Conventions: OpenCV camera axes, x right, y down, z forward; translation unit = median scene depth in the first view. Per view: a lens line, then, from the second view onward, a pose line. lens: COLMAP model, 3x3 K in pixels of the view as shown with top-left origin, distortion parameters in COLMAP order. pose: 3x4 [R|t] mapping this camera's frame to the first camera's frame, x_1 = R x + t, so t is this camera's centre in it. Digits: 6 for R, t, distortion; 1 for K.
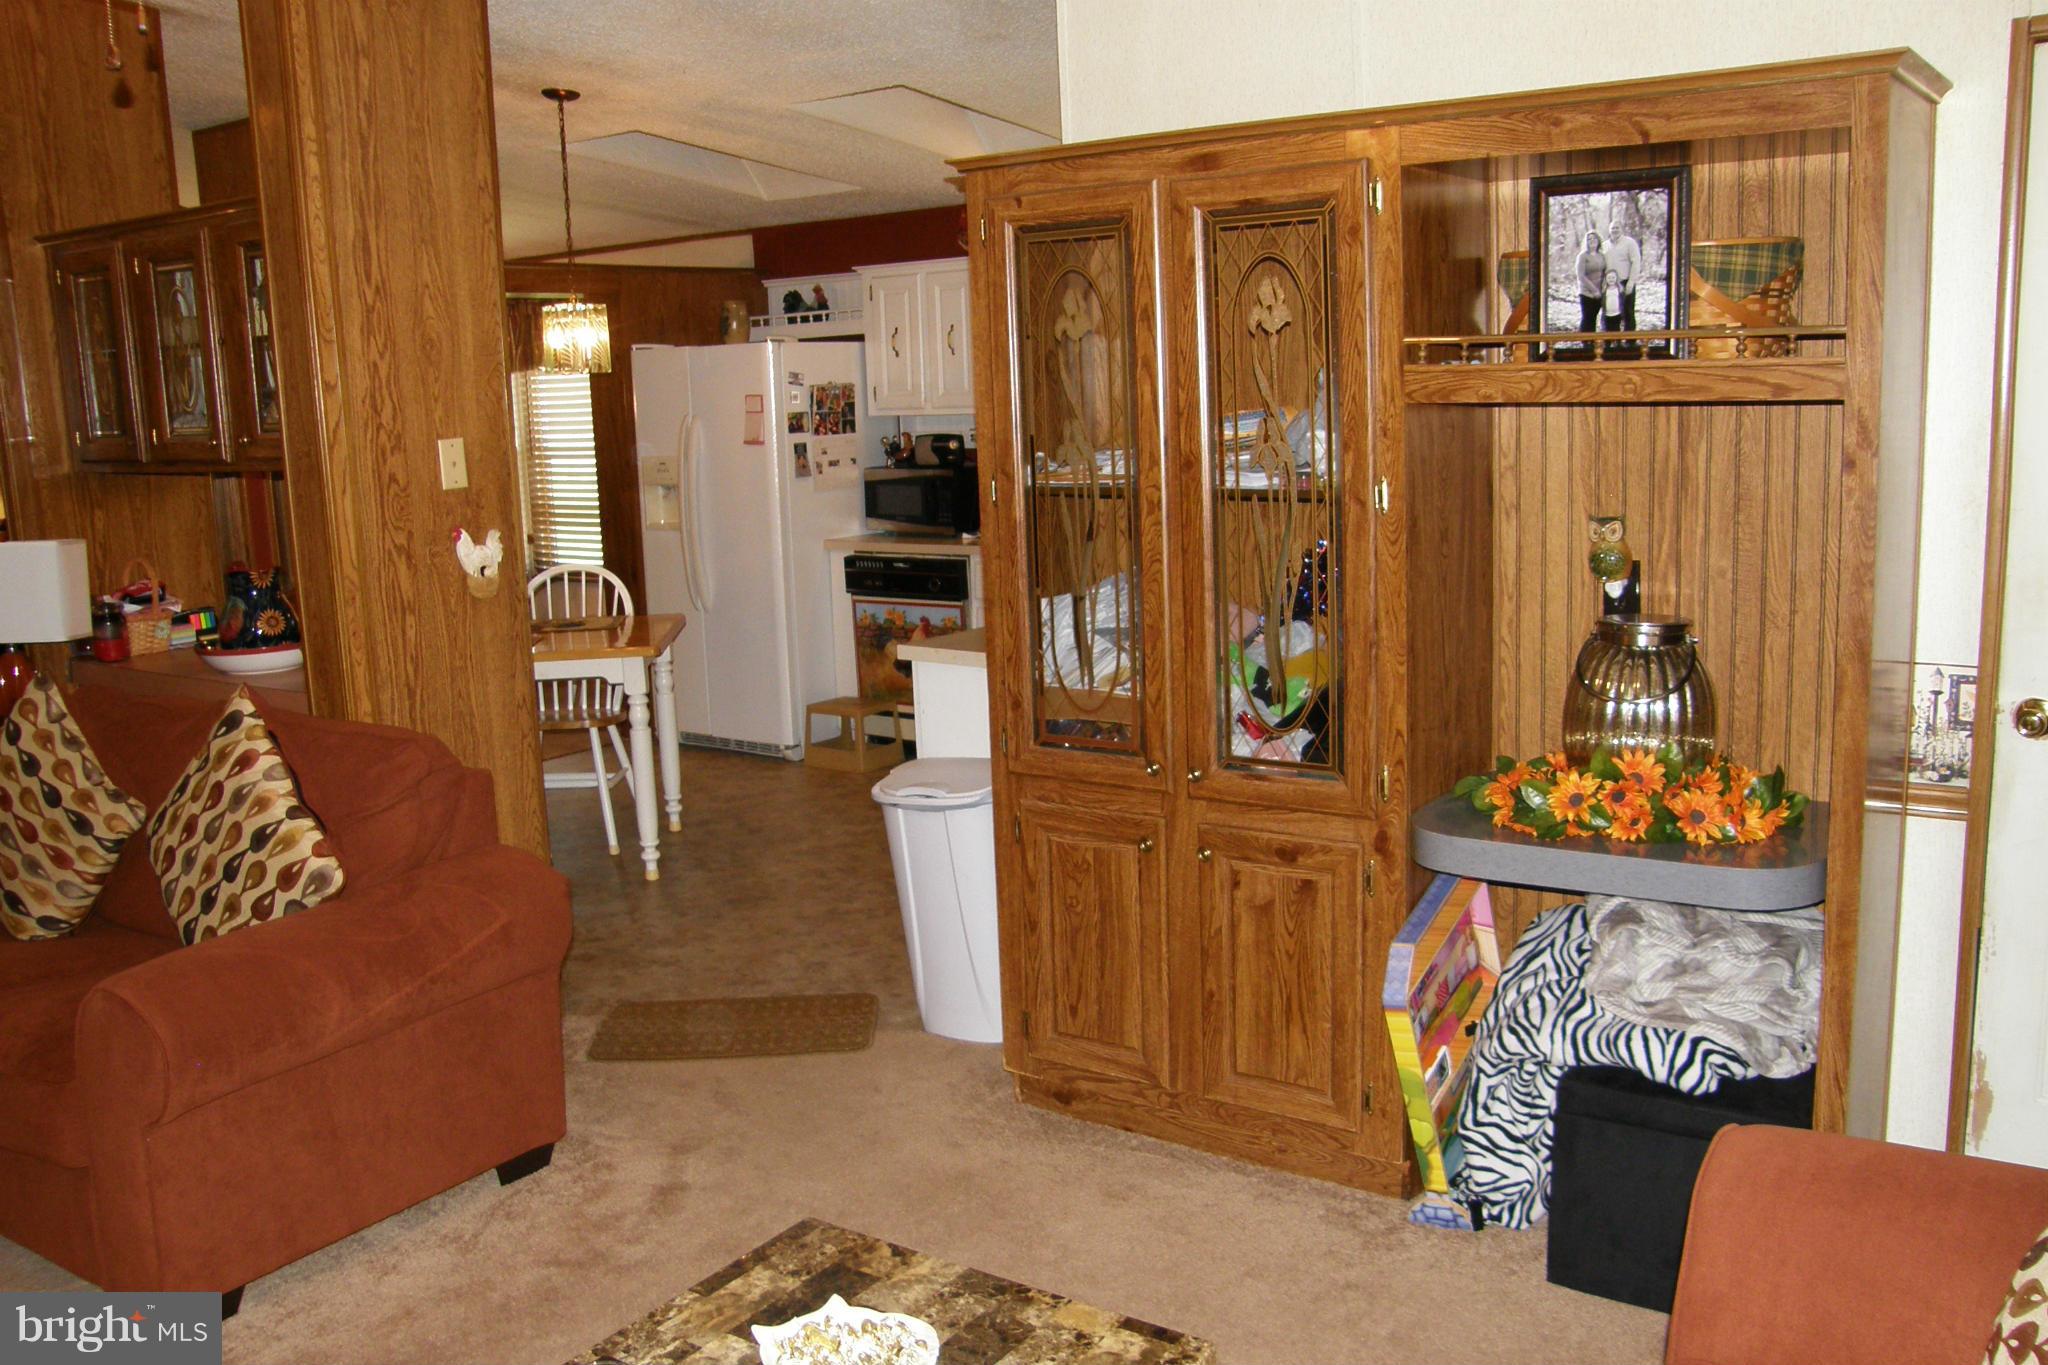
lens RADIAL K [[1779.7, 0, 1021.3], [0, 1779.7, 706.1], [0, 0, 1]] dist [-0.159714, 0.139944]
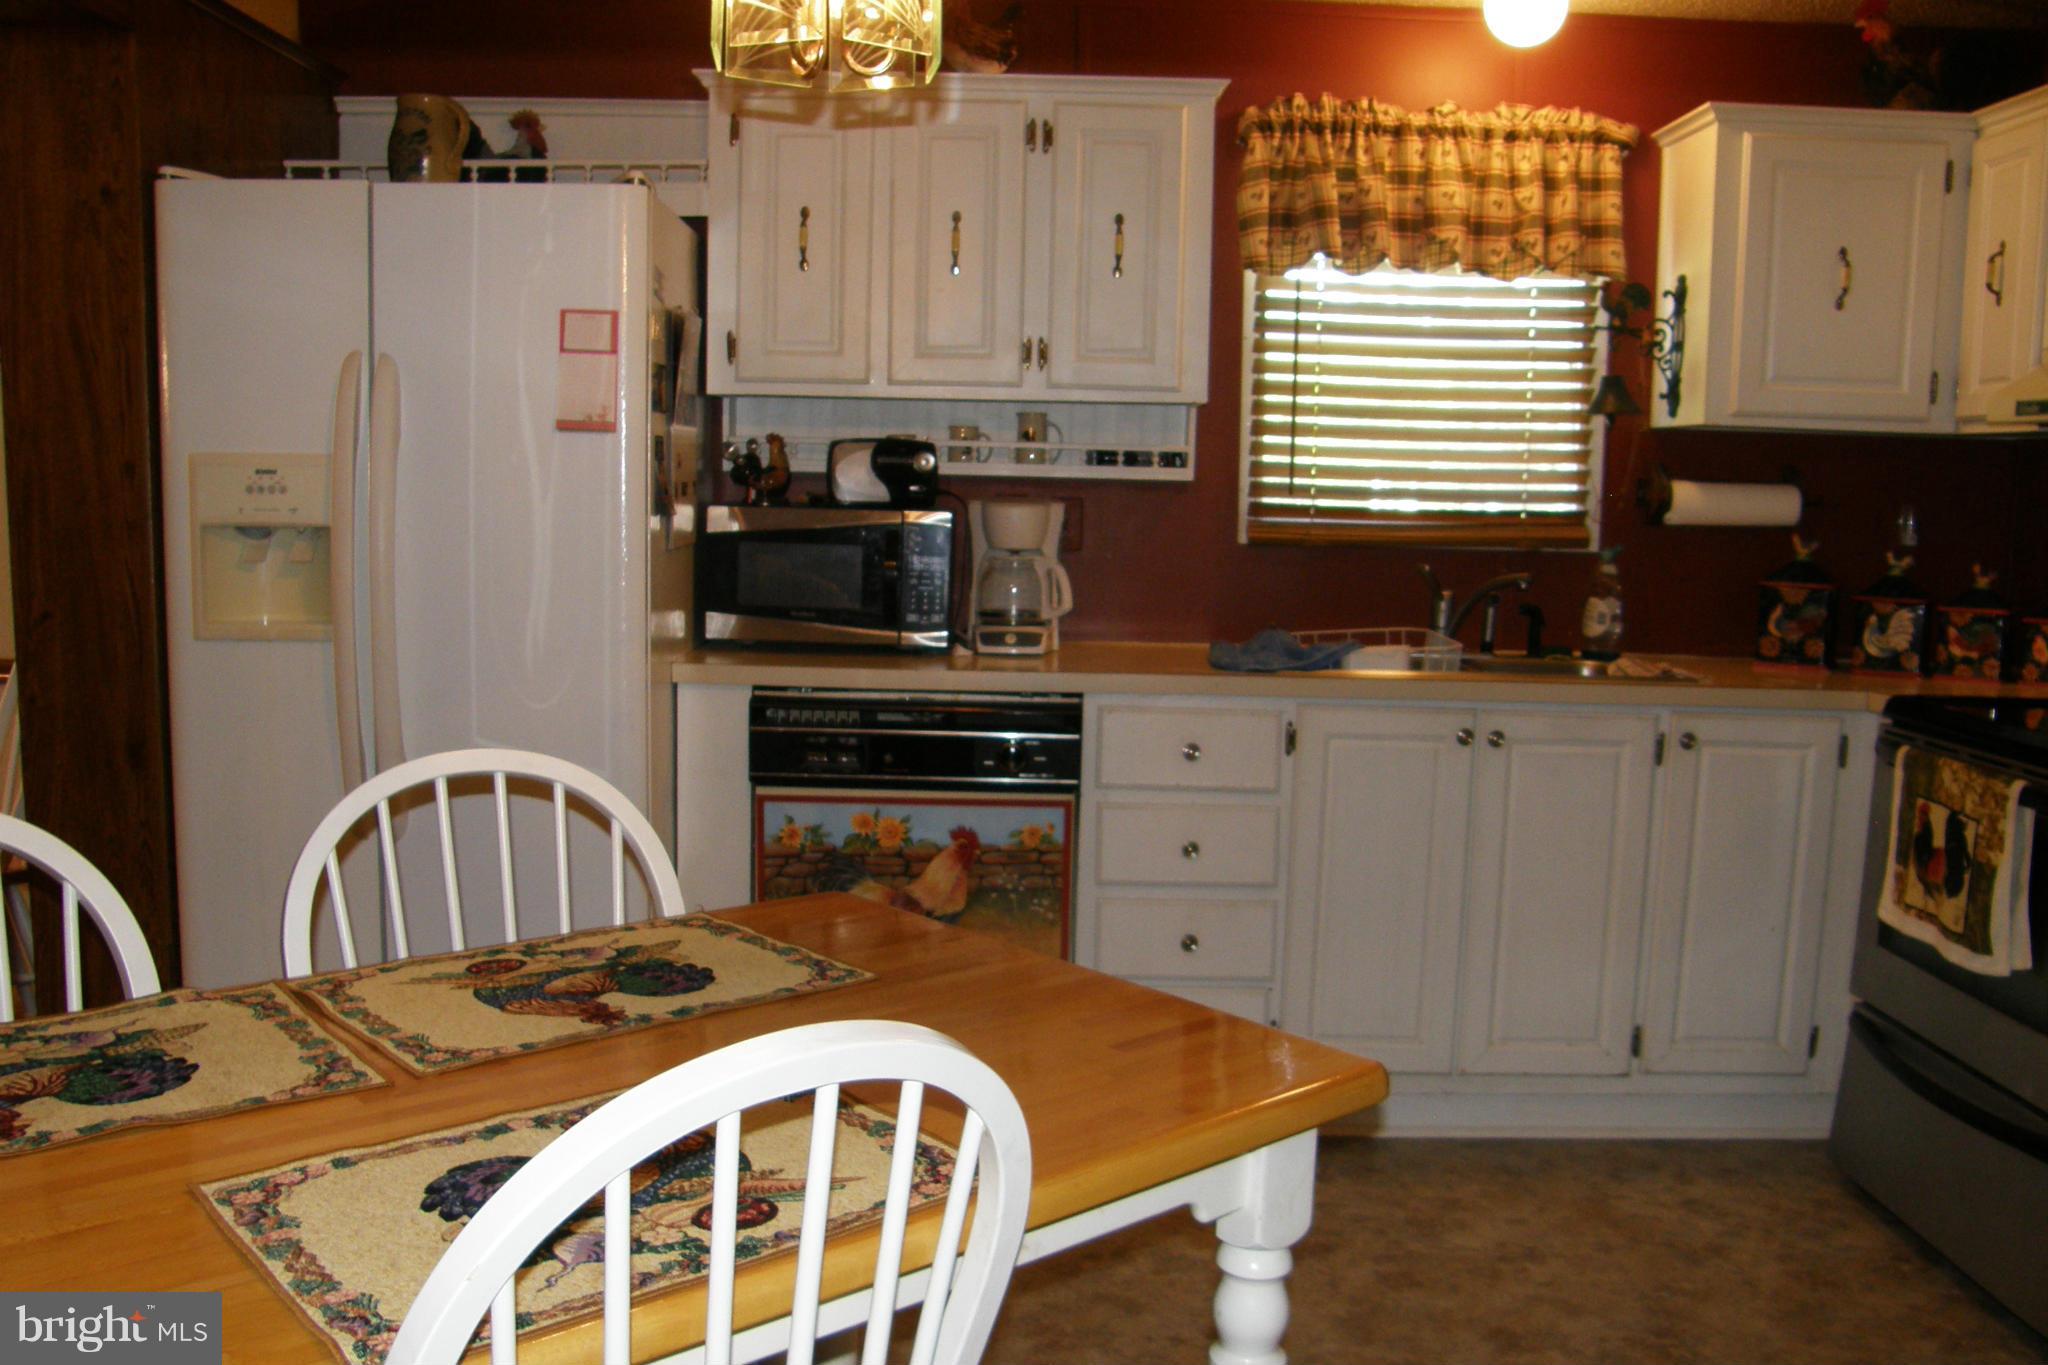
lens RADIAL K [[1779.7, 0, 1021.3], [0, 1779.7, 706.1], [0, 0, 1]] dist [-0.159714, 0.139944]
pose [[0.797005, -0.024053, 0.603494, -0.510836], [0.059178, 0.997509, -0.038395, -0.101107], [-0.601067, 0.066315, 0.796443, 0.996726]]
